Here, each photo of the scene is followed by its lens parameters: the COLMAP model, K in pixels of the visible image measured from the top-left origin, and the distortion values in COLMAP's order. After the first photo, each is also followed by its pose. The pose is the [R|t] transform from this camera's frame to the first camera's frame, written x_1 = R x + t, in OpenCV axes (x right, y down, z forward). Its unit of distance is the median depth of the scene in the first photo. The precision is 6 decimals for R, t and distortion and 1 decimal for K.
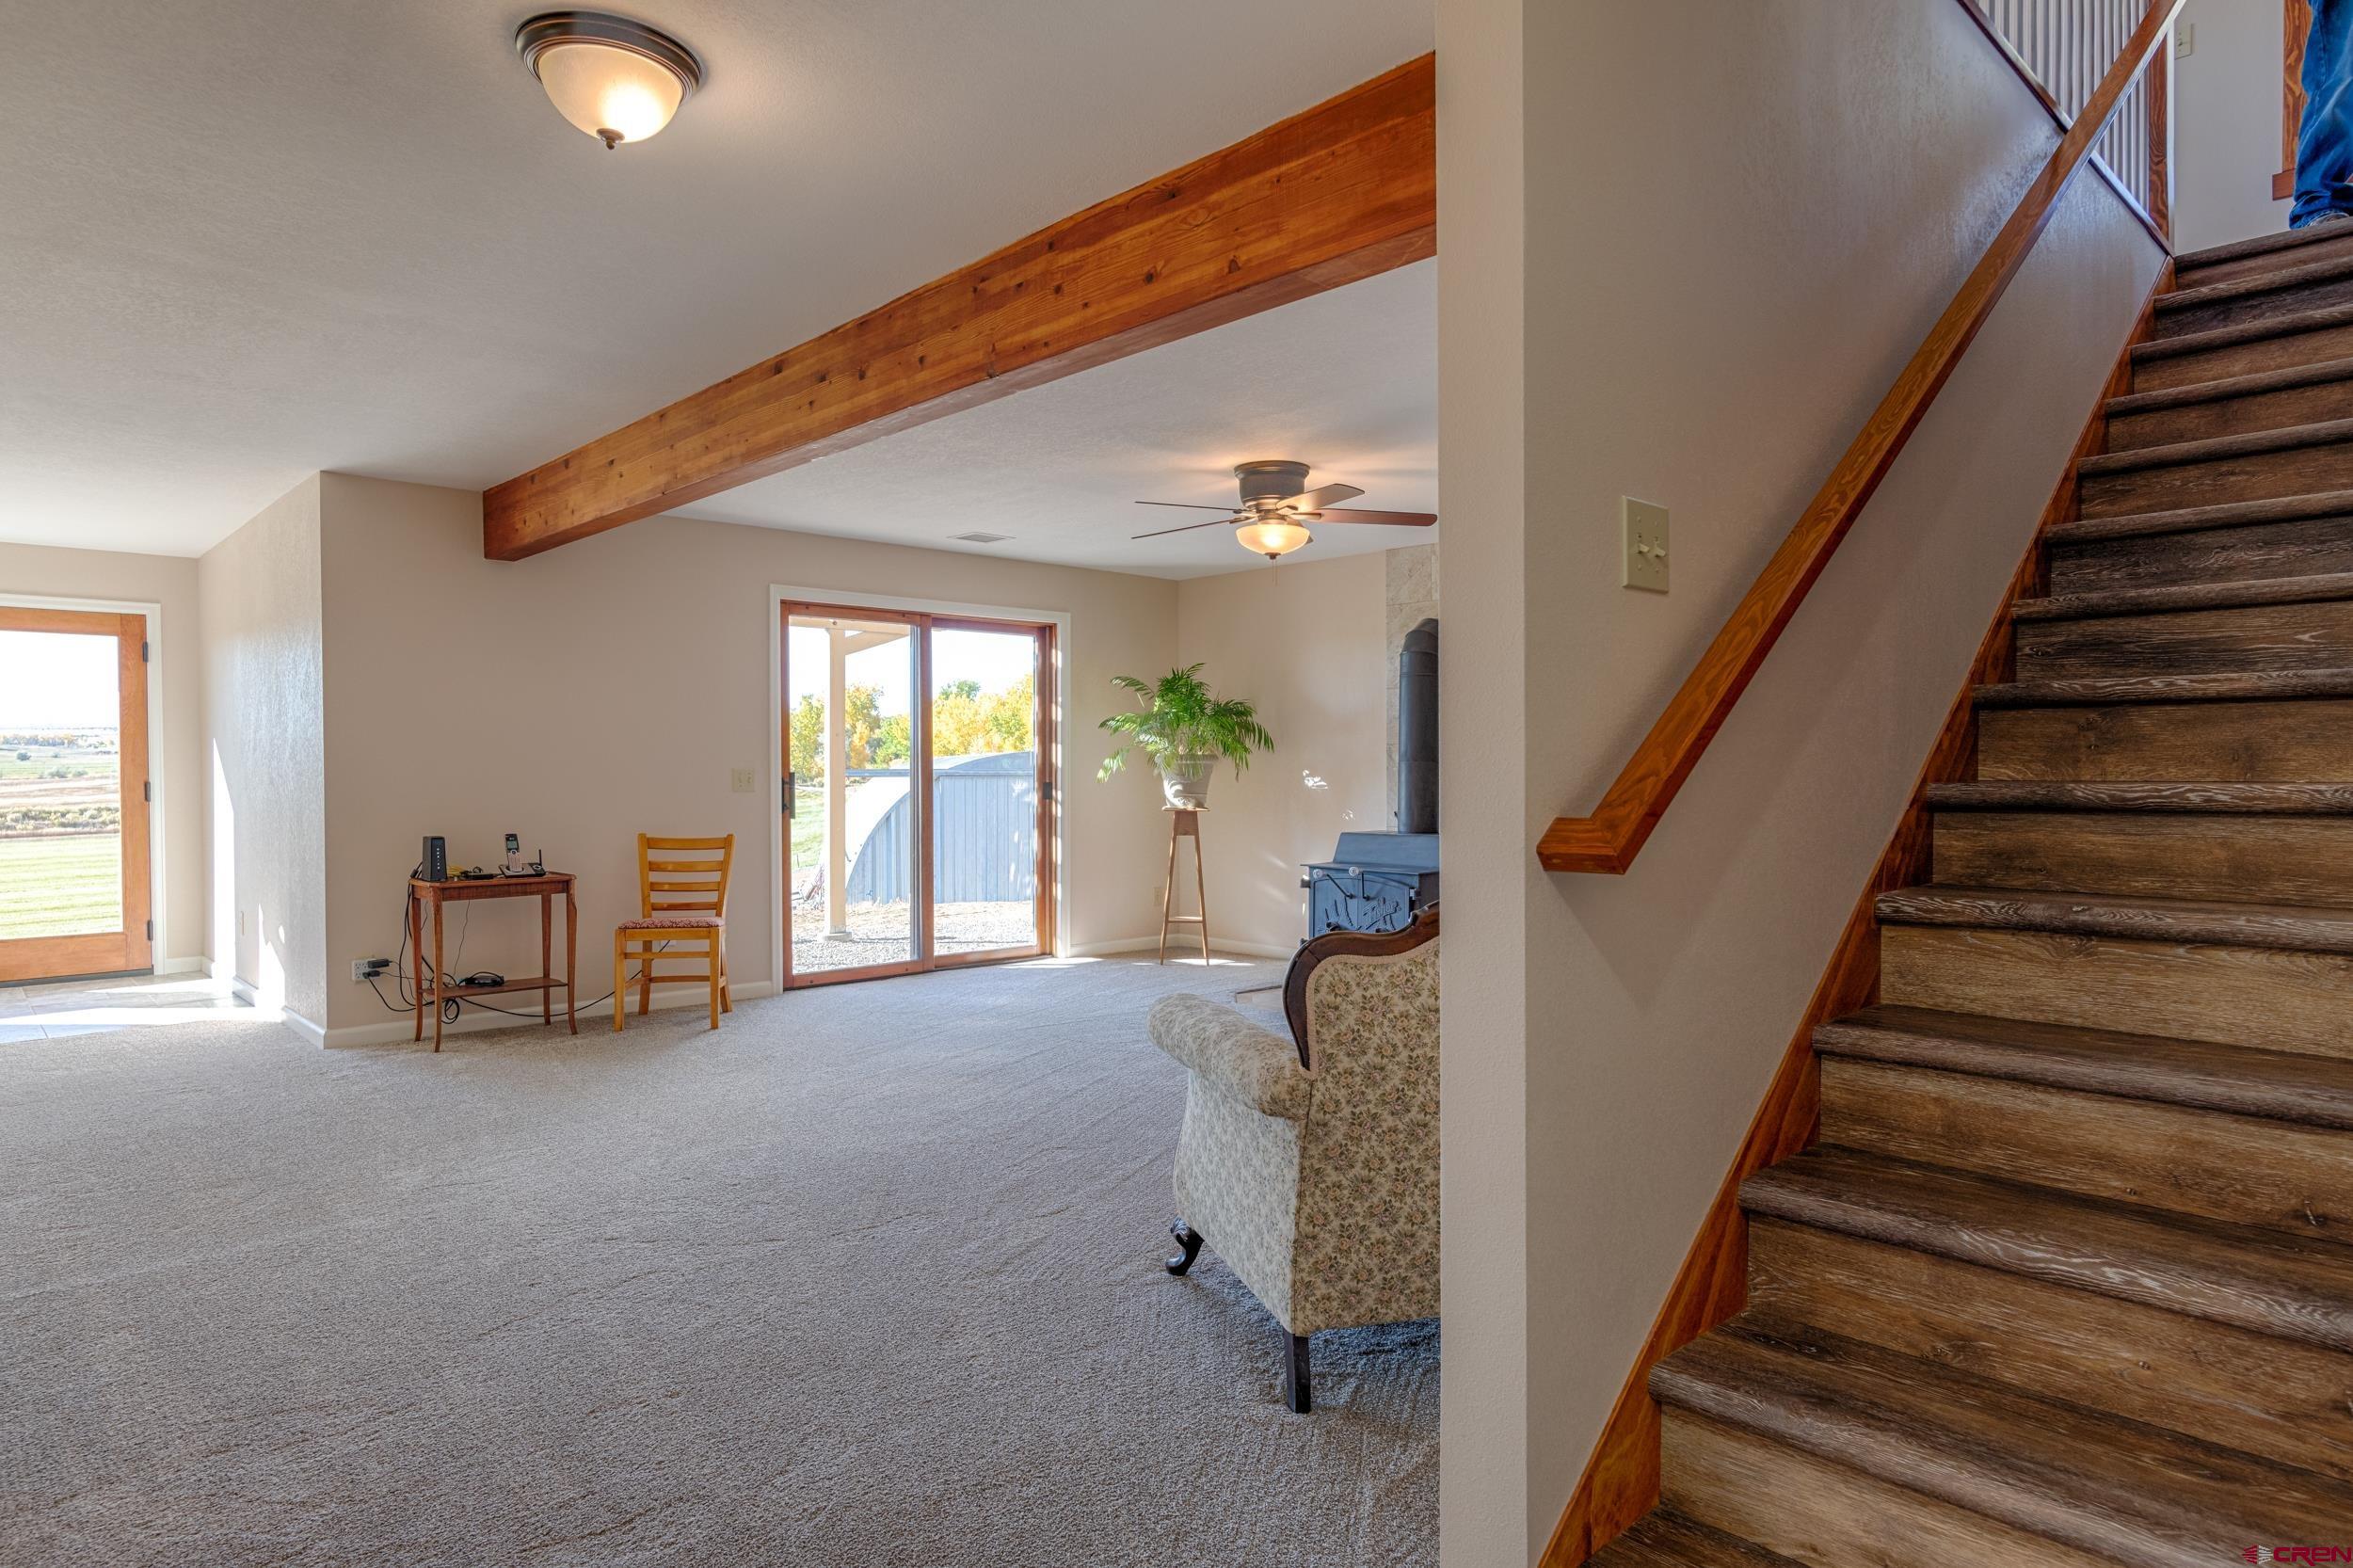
lens RADIAL K [[1333.0, 0, 1176.5], [0, 1333.0, 784.0], [0, 0, 1]] dist [-0.001323, 0.002244]
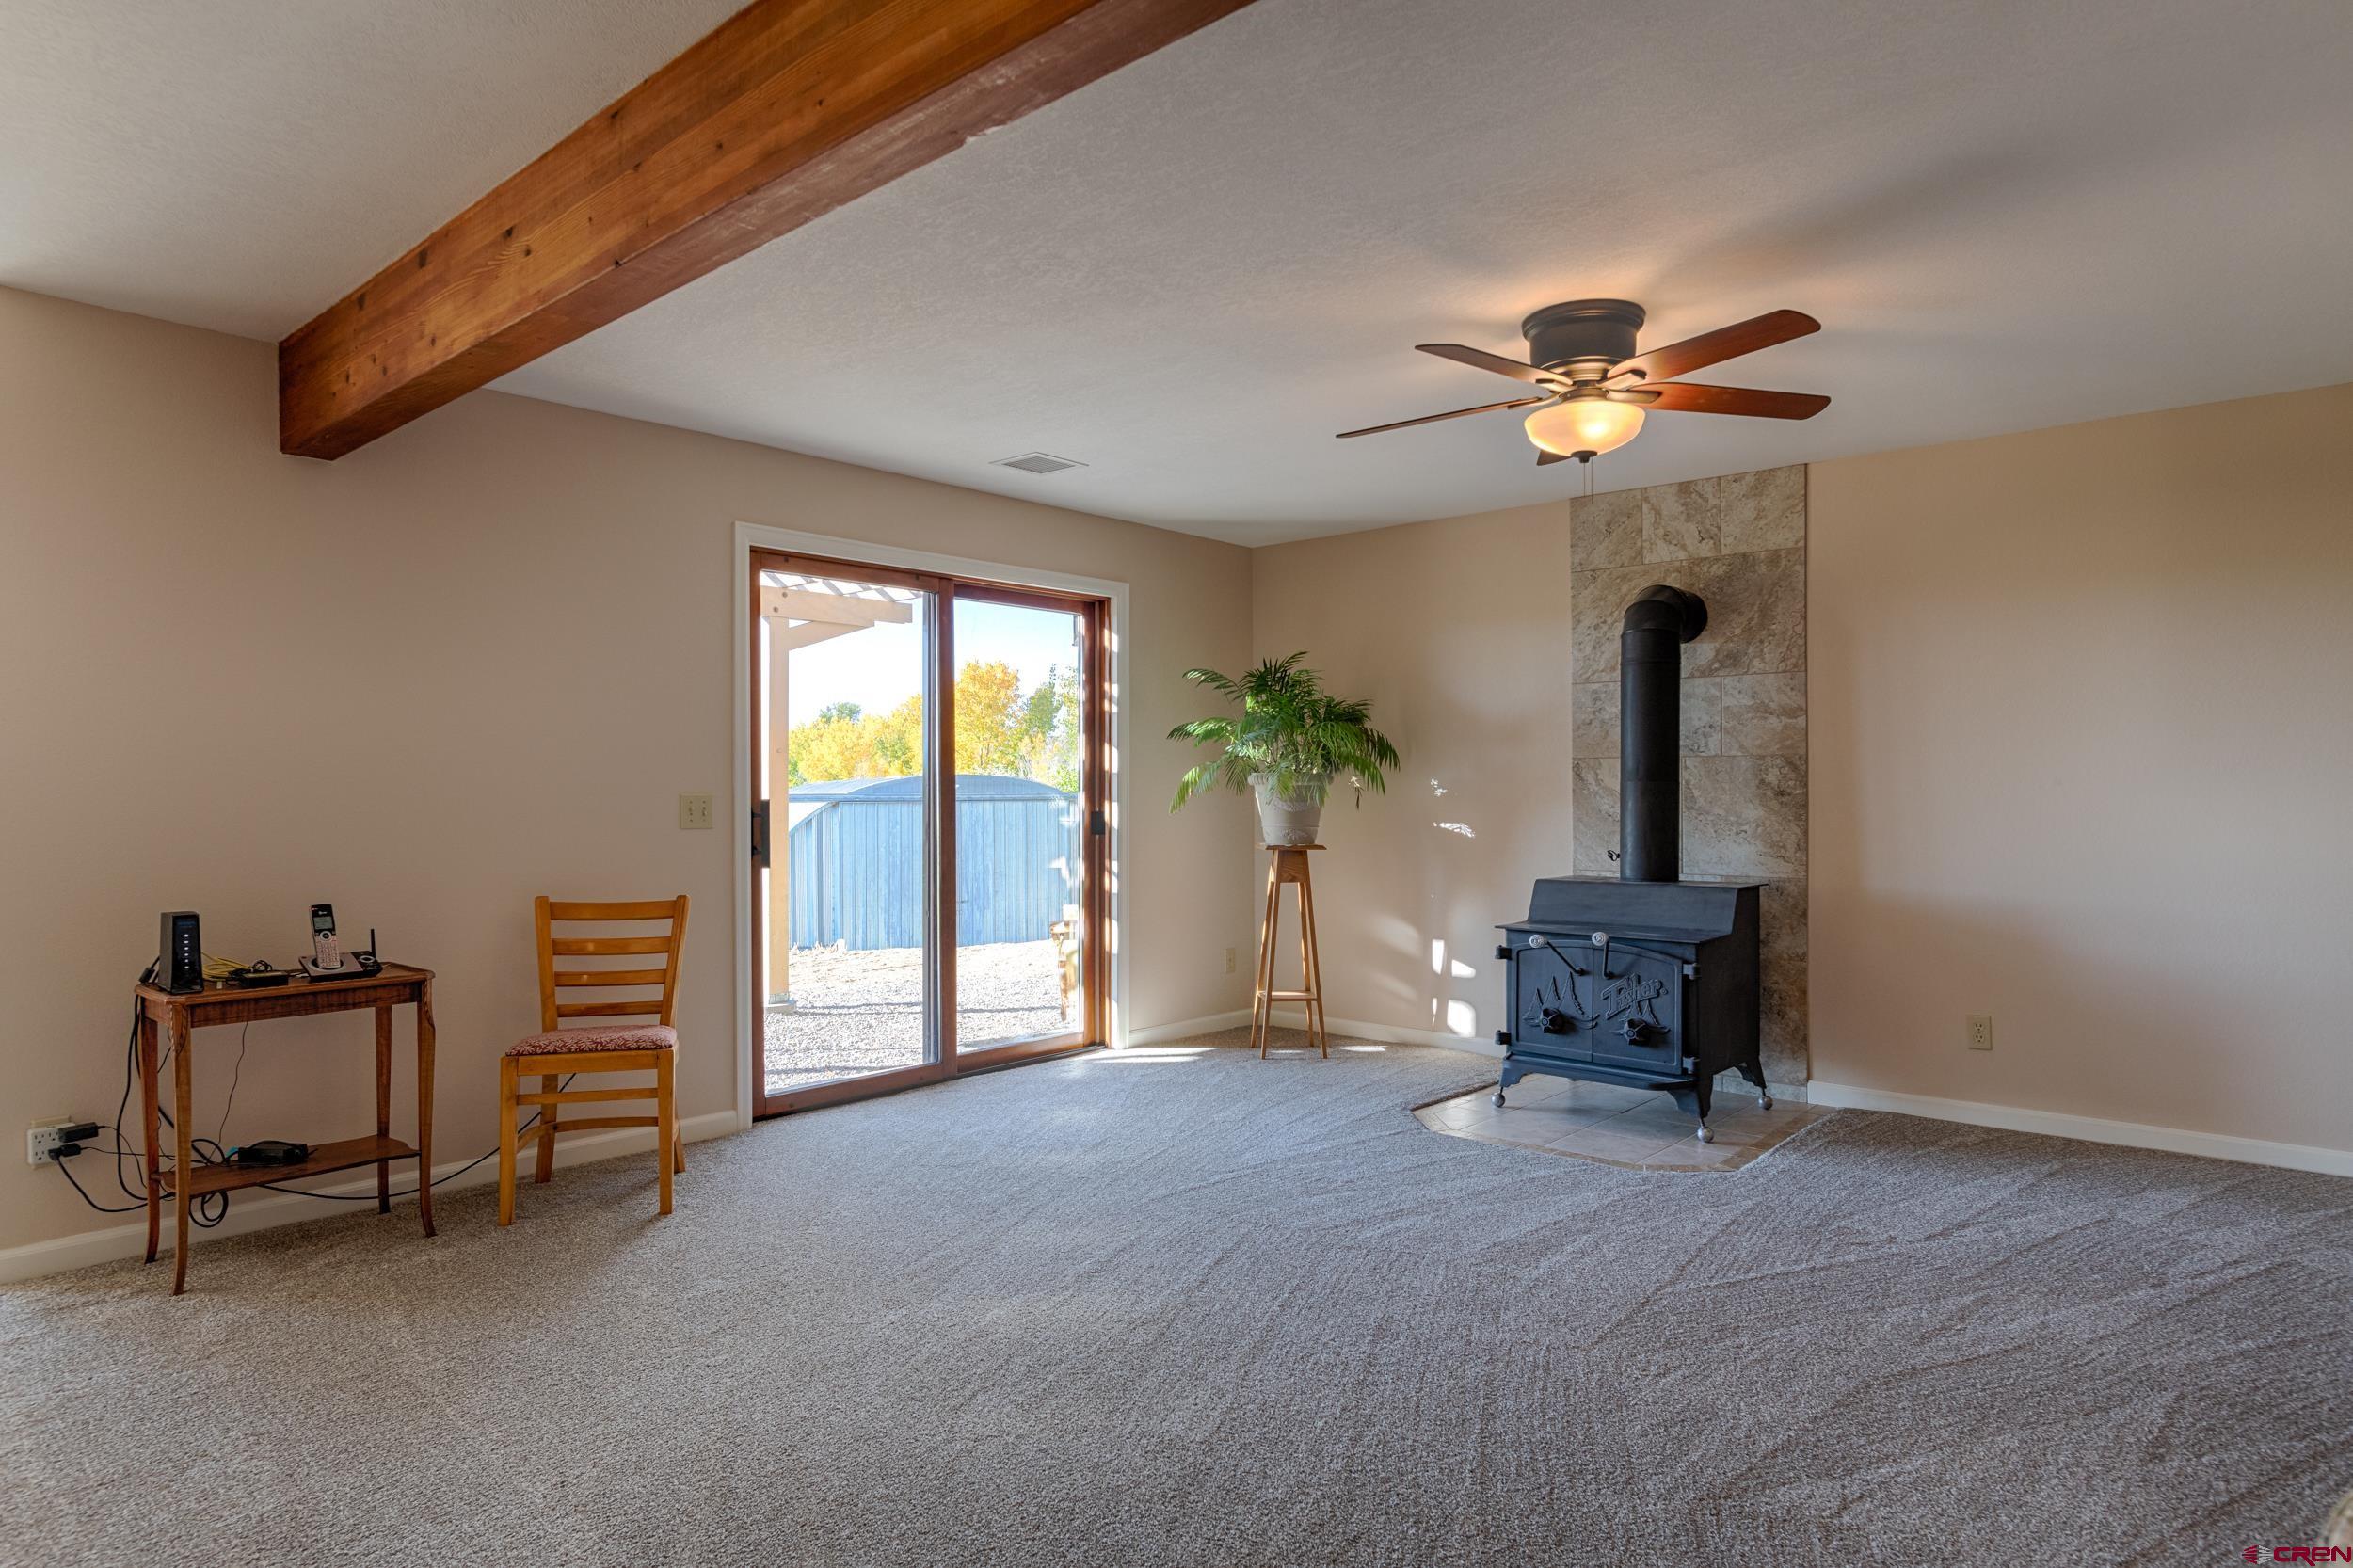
lens RADIAL K [[1333.0, 0, 1176.5], [0, 1333.0, 784.0], [0, 0, 1]] dist [-0.001323, 0.002244]
pose [[0.996146, -0.002980, 0.087655, -0.154117], [0.004546, 0.999833, -0.017681, -0.004123], [-0.087588, 0.018011, 0.995994, 0.336500]]
